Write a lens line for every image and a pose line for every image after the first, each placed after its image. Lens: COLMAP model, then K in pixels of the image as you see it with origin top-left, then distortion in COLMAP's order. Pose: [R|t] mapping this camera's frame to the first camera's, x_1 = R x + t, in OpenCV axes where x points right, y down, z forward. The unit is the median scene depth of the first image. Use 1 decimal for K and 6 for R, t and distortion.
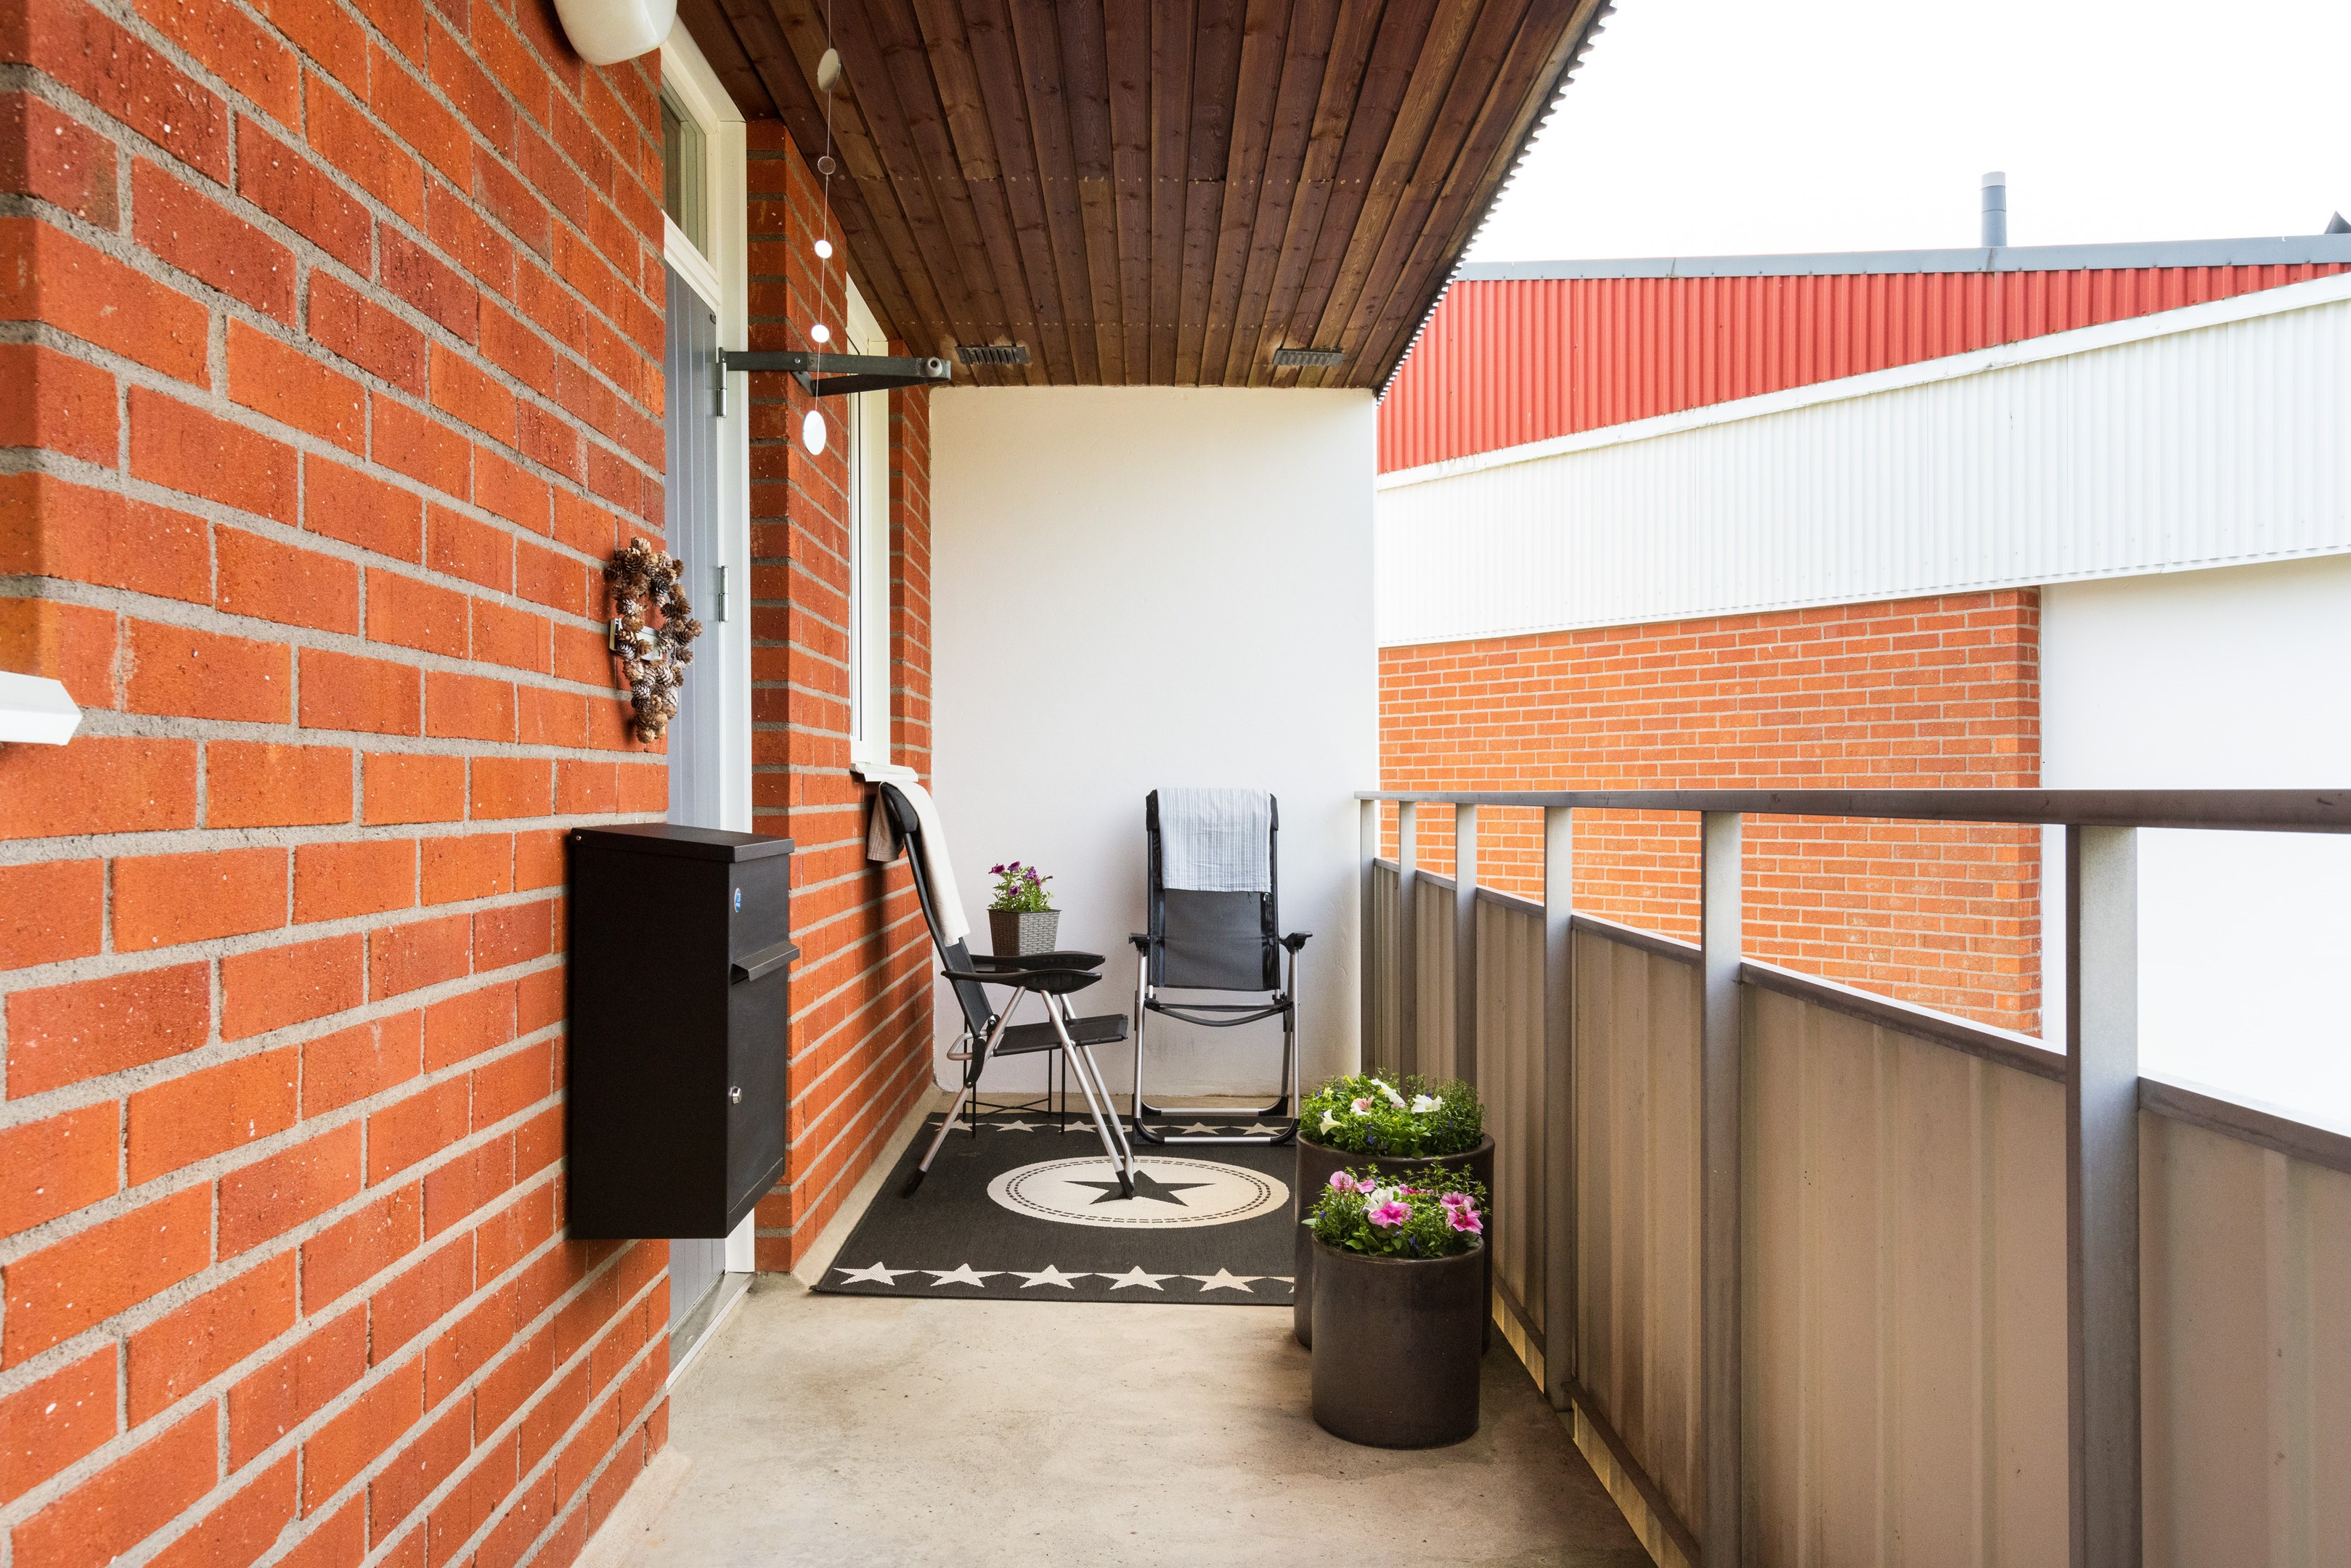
lens RADIAL K [[1667.1, 0, 1174.0], [0, 1667.1, 794.5], [0, 0, 1]] dist [0.014850, -0.000984]
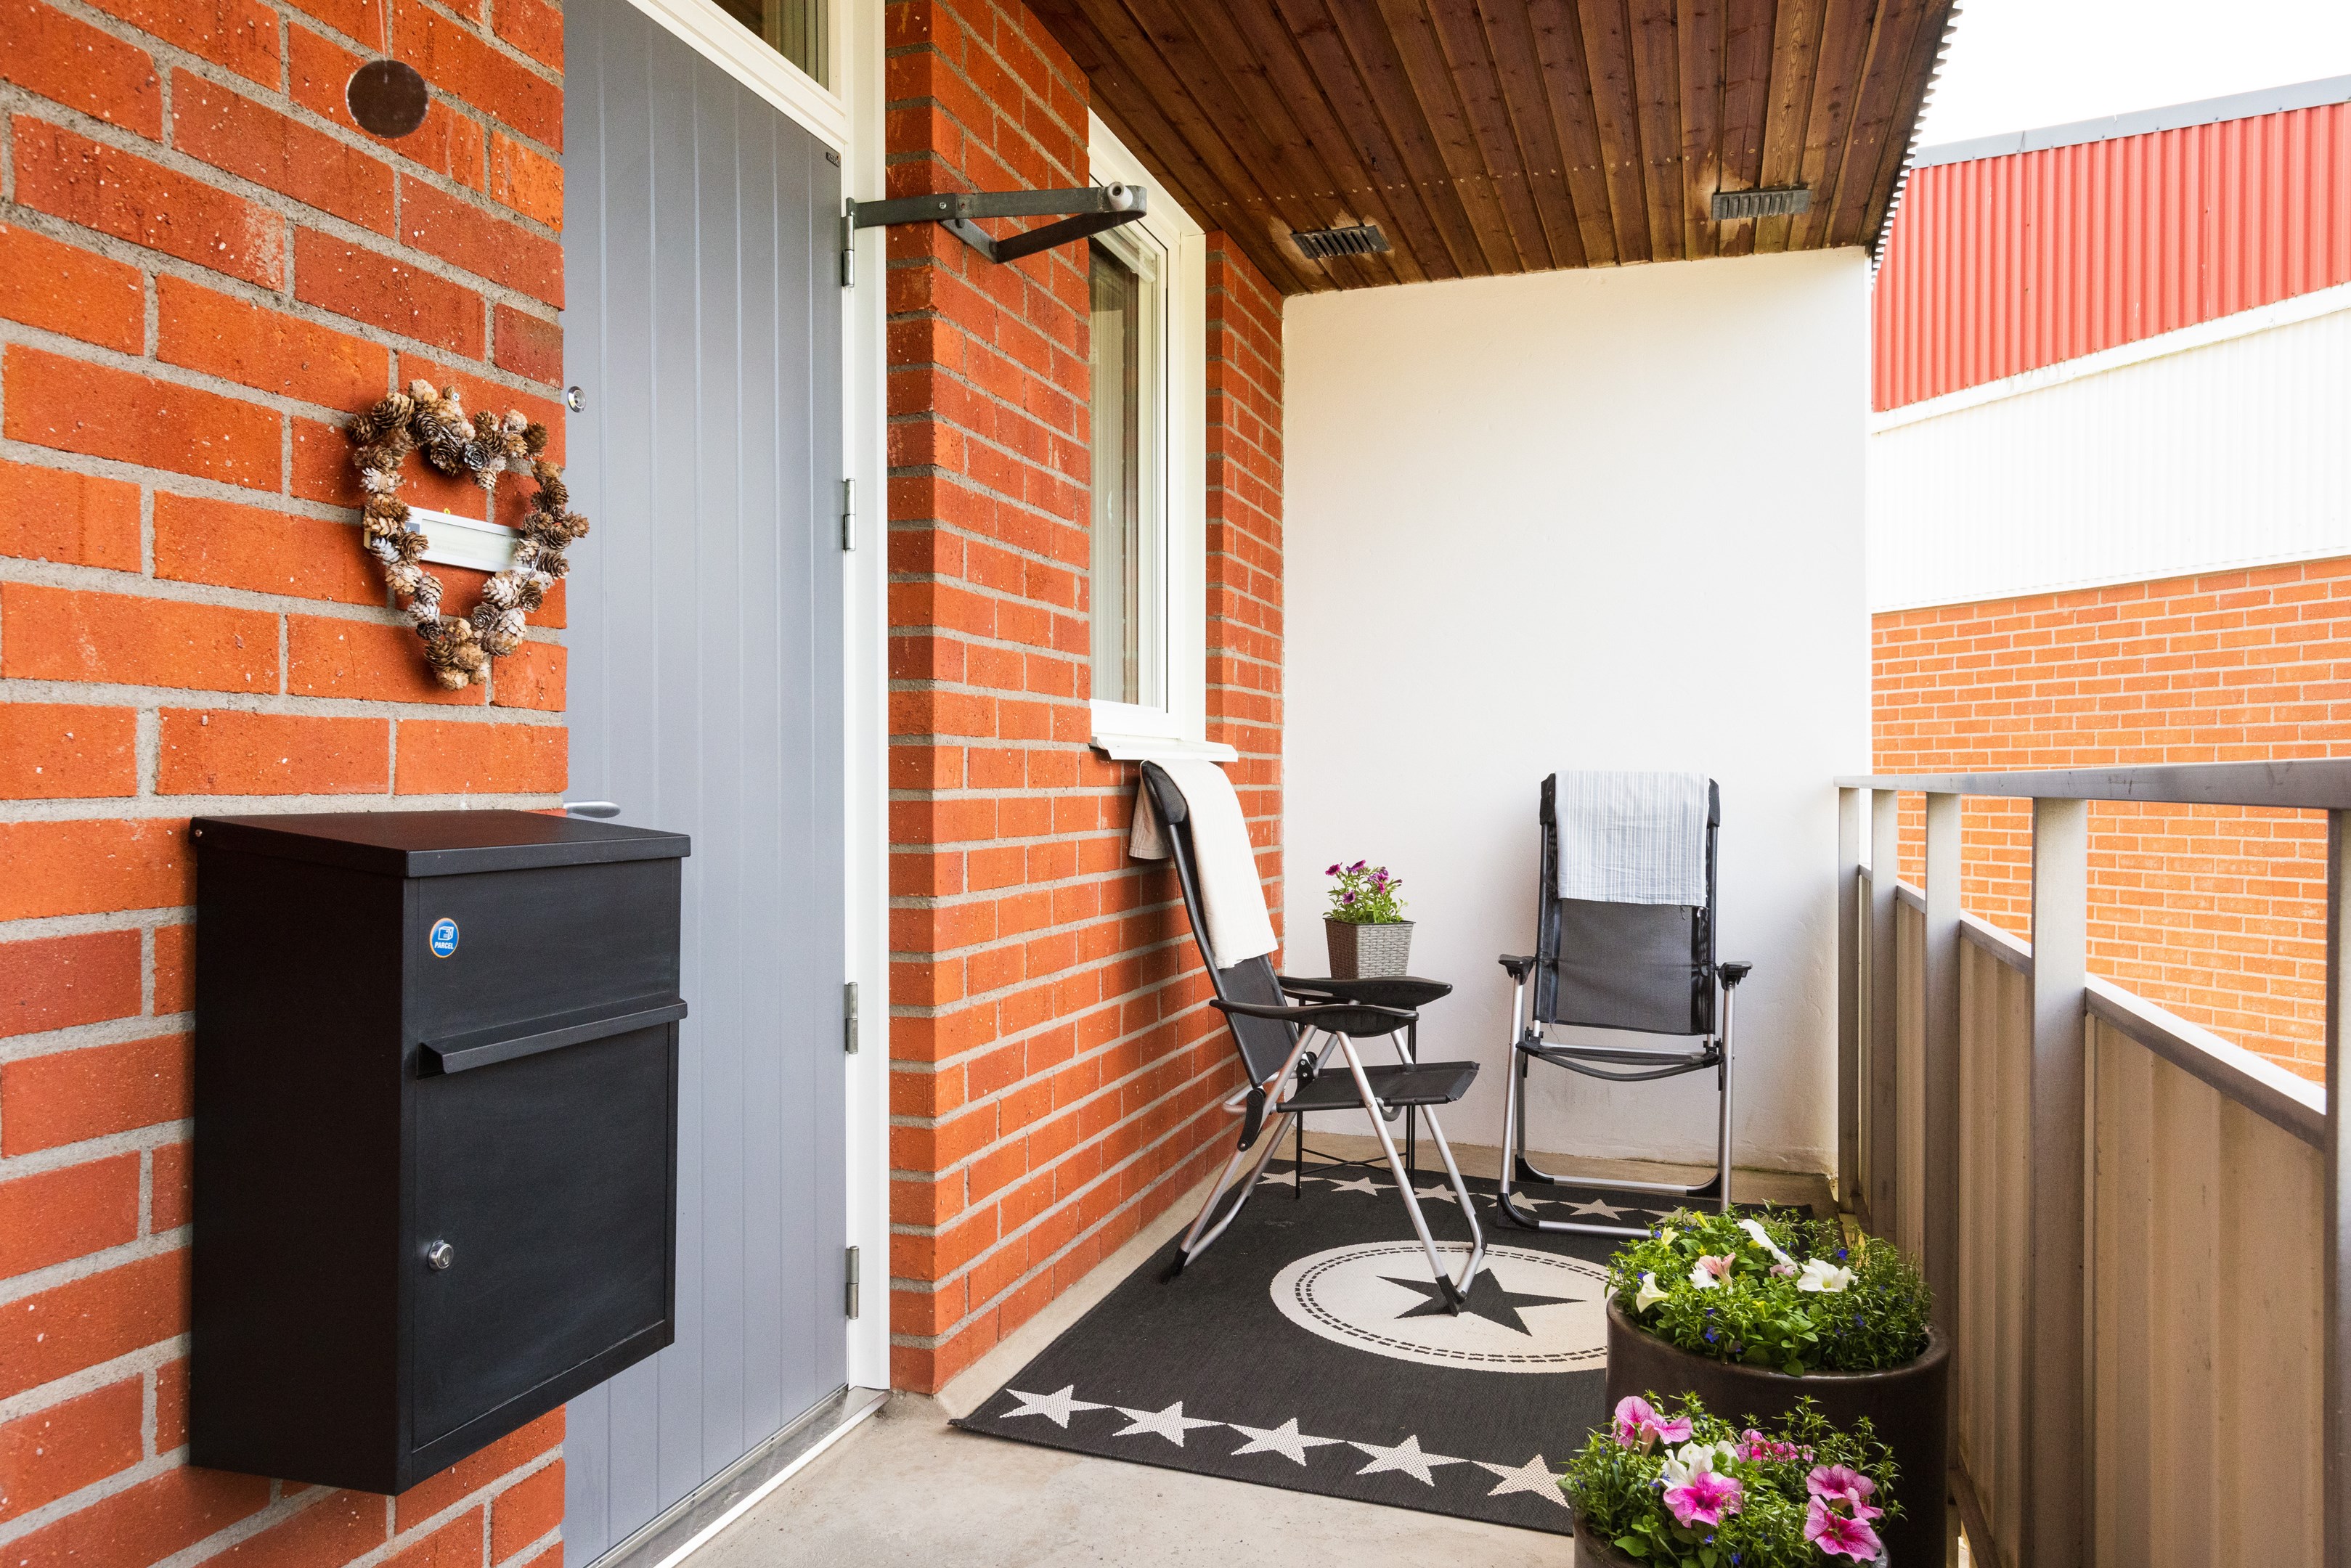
lens RADIAL K [[1573.5, 0, 1175.5], [0, 1573.5, 784.0], [0, 0, 1]] dist [0.017705, -0.000463]
pose [[0.937912, 0.005539, -0.346828, 0.091171], [-0.005194, 0.999985, 0.001925, 0.001990], [0.346833, -0.000004, 0.937927, 0.261018]]
